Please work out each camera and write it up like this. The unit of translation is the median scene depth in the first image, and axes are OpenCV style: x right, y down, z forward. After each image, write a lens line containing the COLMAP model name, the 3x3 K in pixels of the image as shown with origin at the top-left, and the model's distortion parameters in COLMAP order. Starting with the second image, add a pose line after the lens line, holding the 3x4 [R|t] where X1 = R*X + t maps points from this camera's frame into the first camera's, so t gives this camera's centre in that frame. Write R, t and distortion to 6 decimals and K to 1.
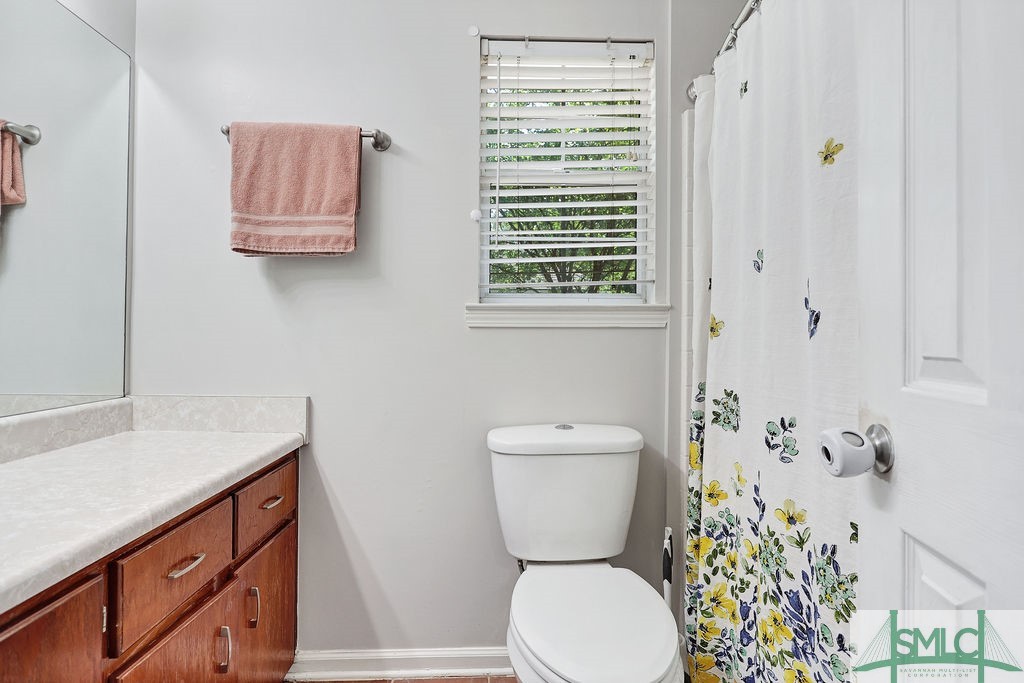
lens RADIAL K [[511.8, 0, 514.6], [0, 511.8, 328.3], [0, 0, 1]] dist [-0.015026, 0.006038]
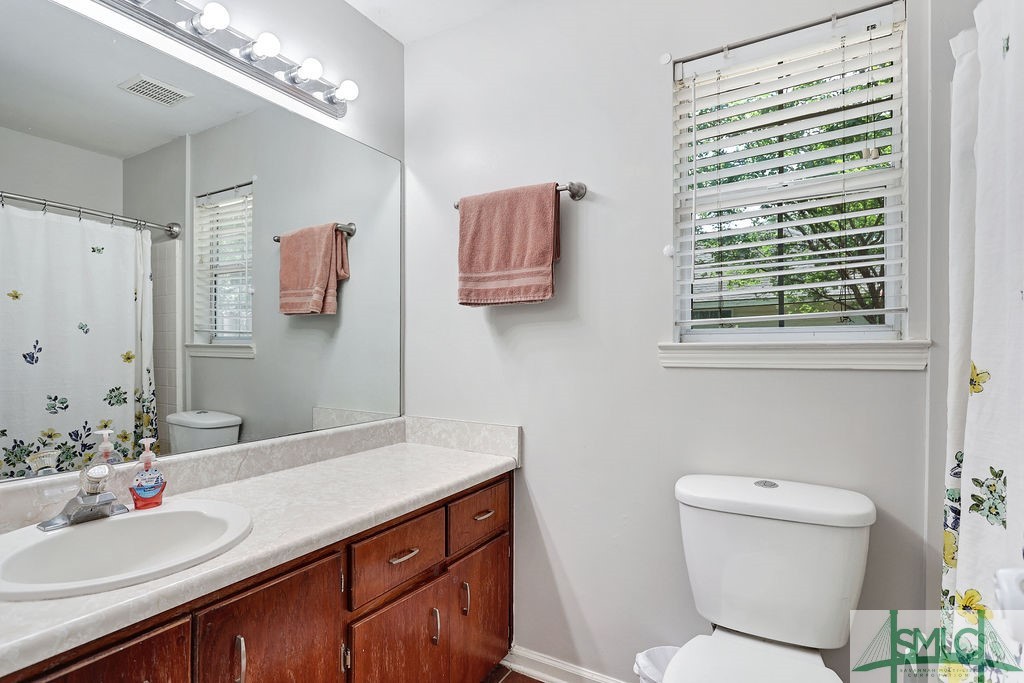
lens RADIAL K [[518.2, 0, 512.0], [0, 518.2, 341.5], [0, 0, 1]] dist [-0.011064, 0.002040]
pose [[0.834740, -0.009127, -0.550568, 0.231490], [0.015033, 0.999868, 0.006216, -0.066722], [0.550438, -0.013465, 0.834767, 0.023313]]
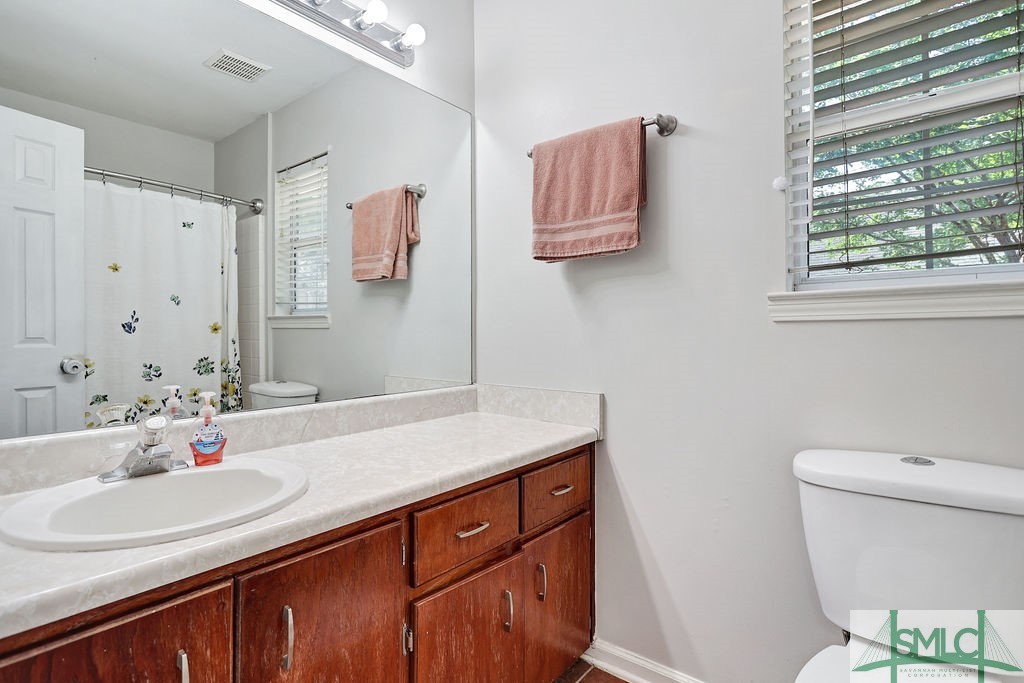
lens RADIAL K [[511.8, 0, 514.6], [0, 511.8, 328.3], [0, 0, 1]] dist [-0.015026, 0.006038]
pose [[0.747743, -0.017193, -0.663766, 0.154887], [0.021116, 0.999775, -0.002108, 0.001132], [0.663653, -0.012440, 0.747938, 0.122069]]
